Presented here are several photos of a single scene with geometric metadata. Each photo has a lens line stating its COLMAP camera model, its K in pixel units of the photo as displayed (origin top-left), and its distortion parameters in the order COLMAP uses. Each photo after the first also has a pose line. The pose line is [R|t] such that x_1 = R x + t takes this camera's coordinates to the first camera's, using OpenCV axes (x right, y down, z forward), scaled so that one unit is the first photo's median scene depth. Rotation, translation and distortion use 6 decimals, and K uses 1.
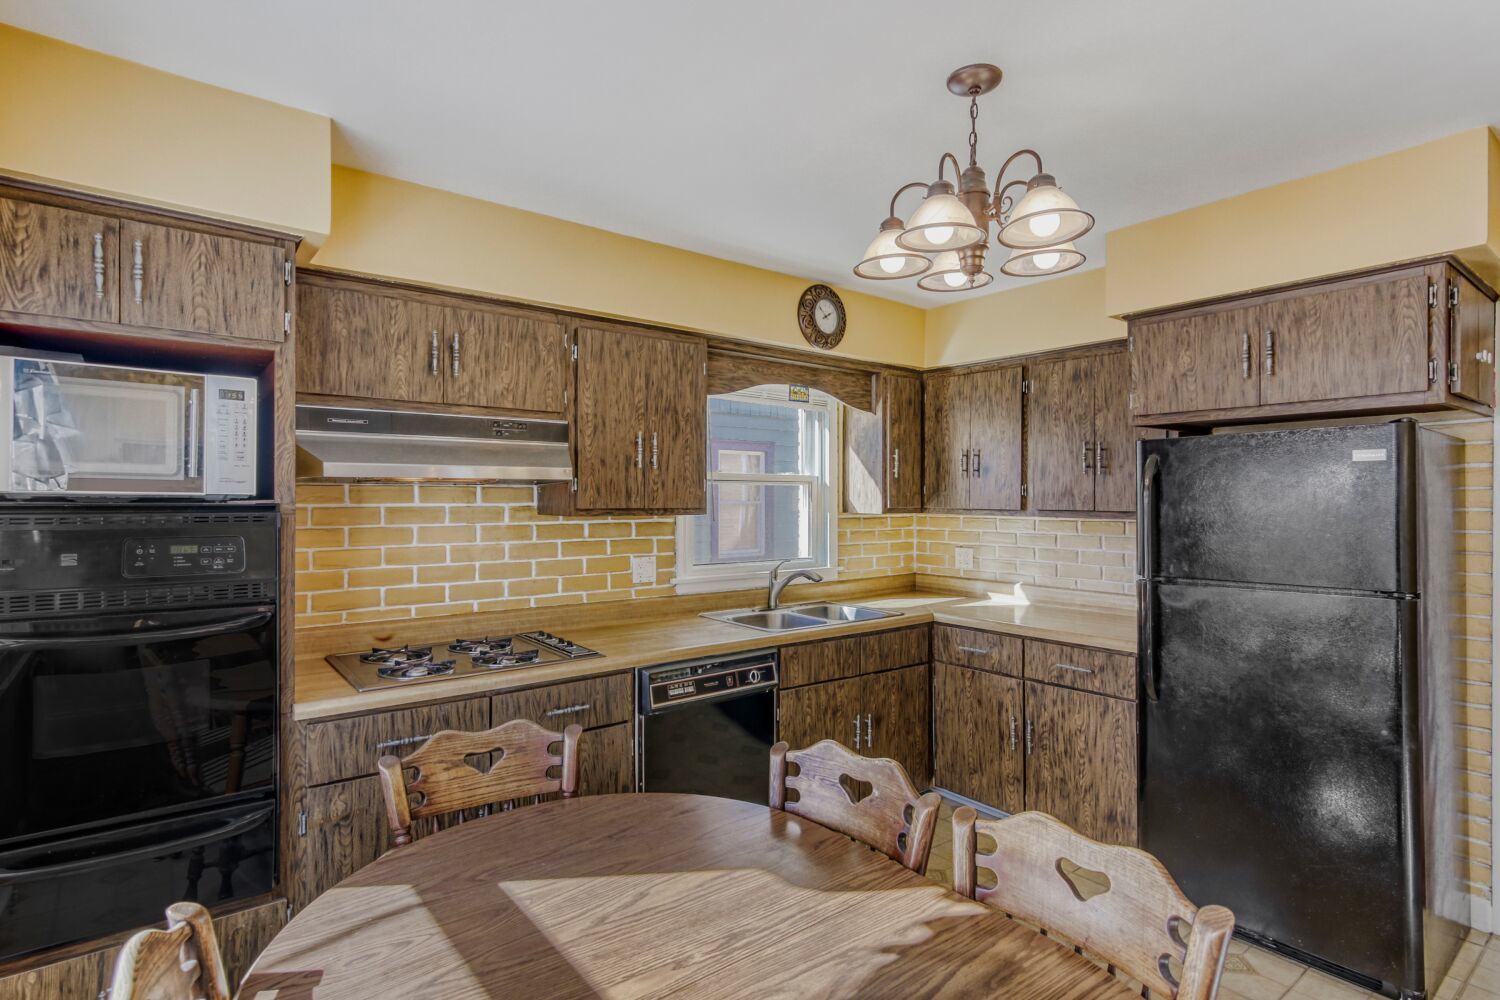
lens RADIAL K [[758.7, 0, 755.3], [0, 758.7, 503.2], [0, 0, 1]] dist [0.004247, 0.000206]
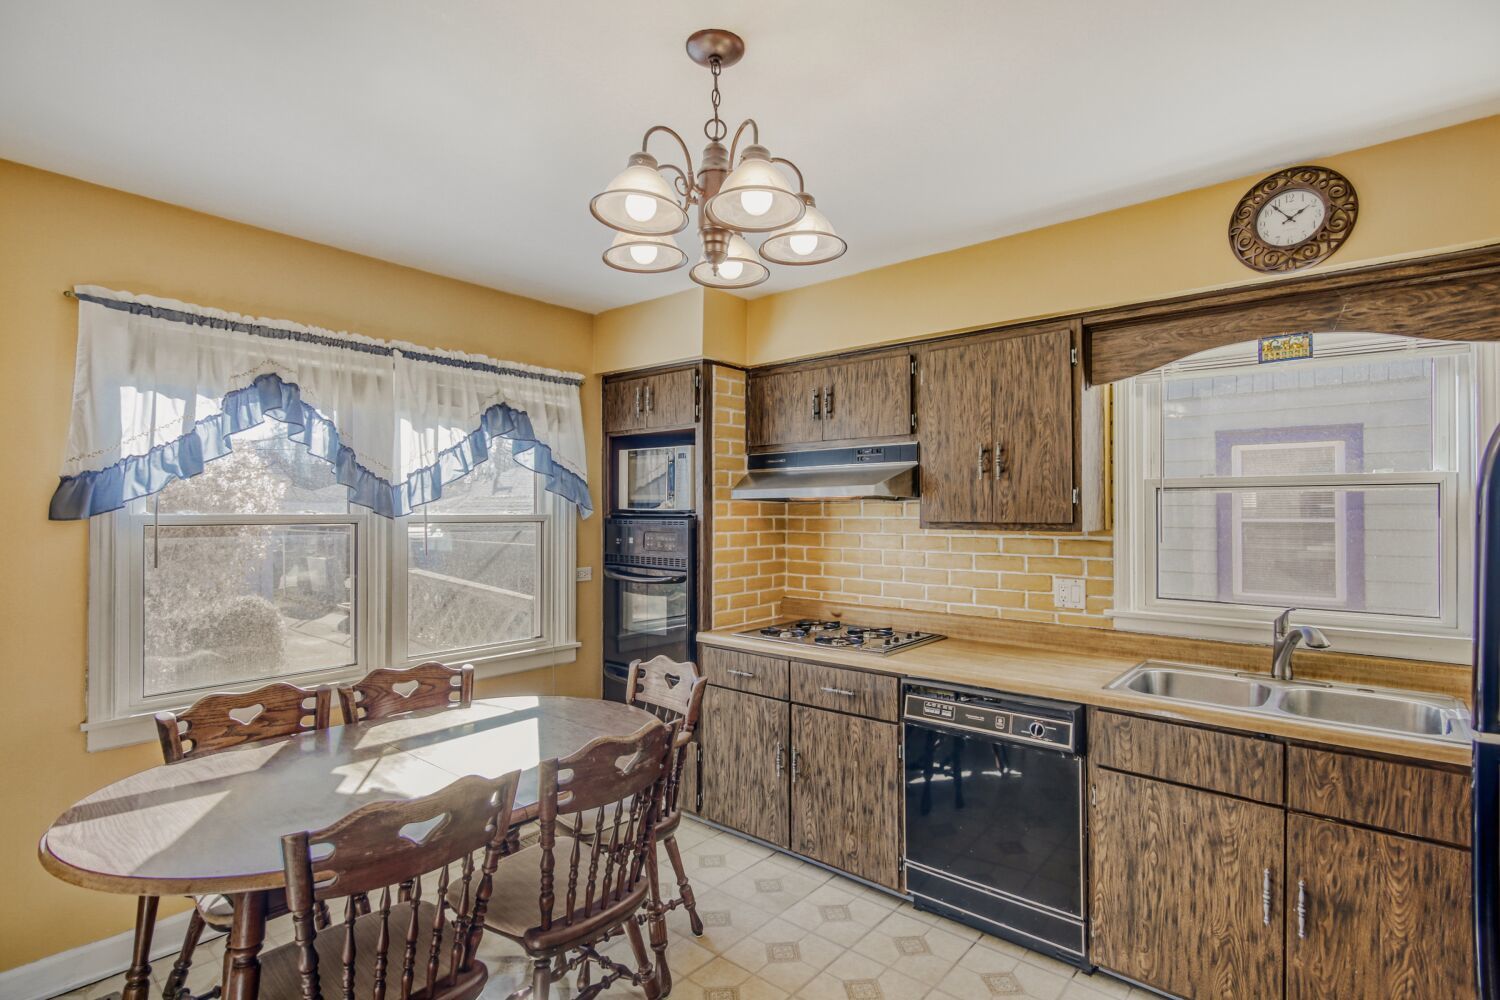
lens RADIAL K [[730.8, 0, 749.3], [0, 730.8, 514.4], [0, 0, 1]] dist [0.001898, 0.000216]
pose [[0.193926, -0.000542, -0.981016, 0.704848], [-0.008580, 0.999961, -0.002248, 0.001220], [0.980979, 0.008854, 0.193914, 0.538266]]
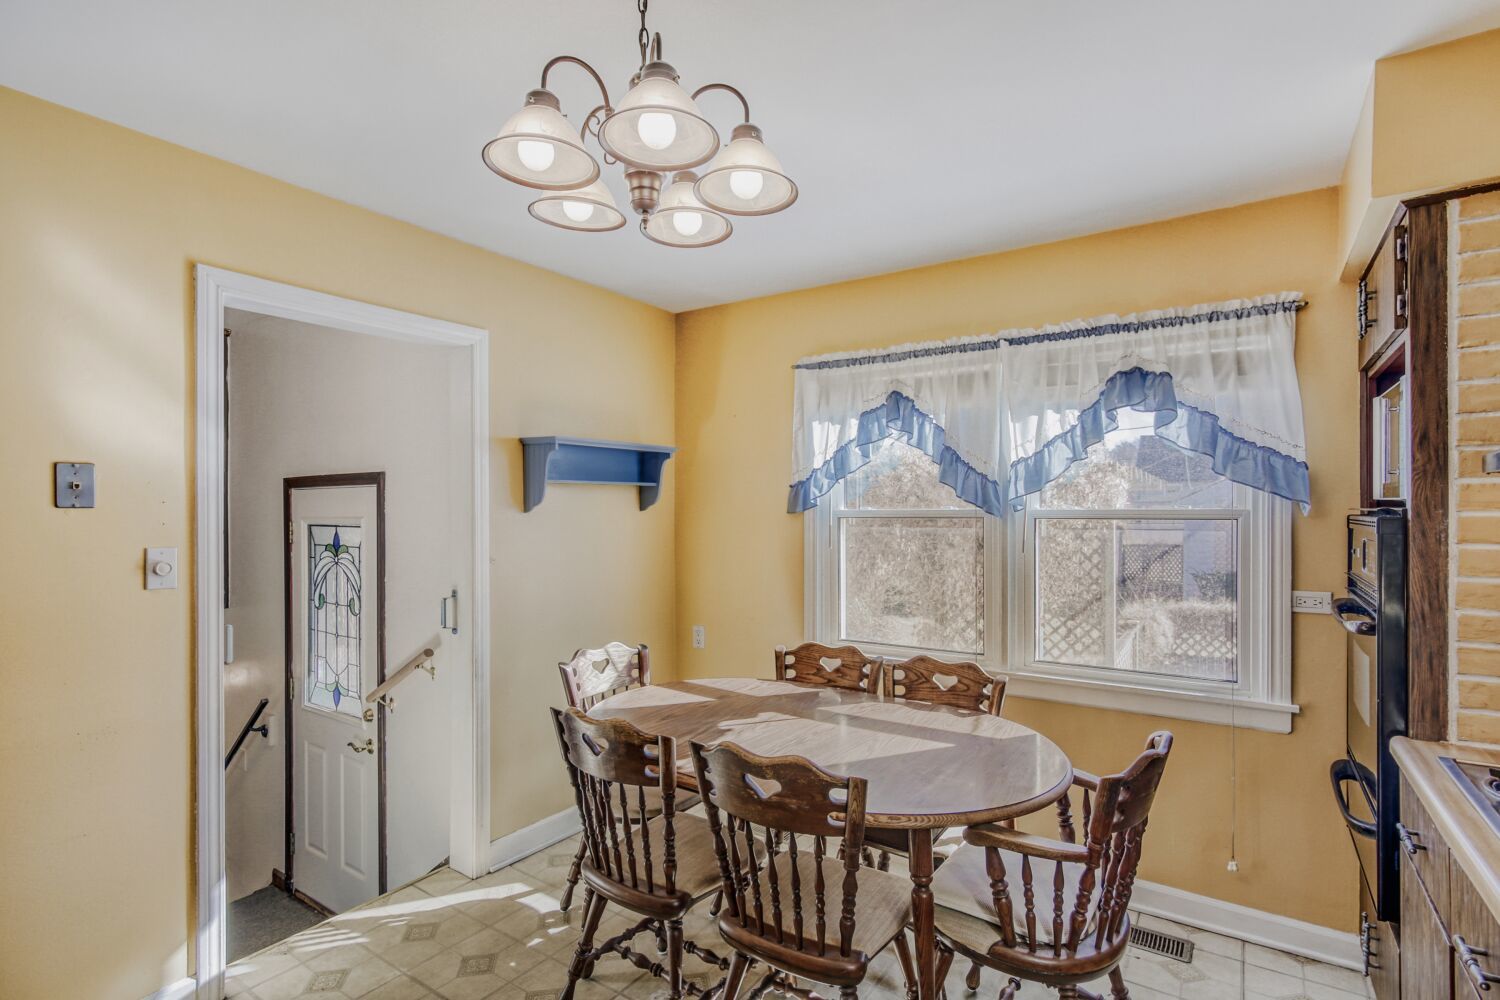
lens RADIAL K [[730.8, 0, 749.3], [0, 730.8, 514.4], [0, 0, 1]] dist [0.001898, 0.000216]
pose [[-0.954364, 0.001878, -0.298641, 0.251206], [-0.002359, 0.999902, 0.013826, -0.002247], [0.298638, 0.013899, -0.954265, 1.079500]]
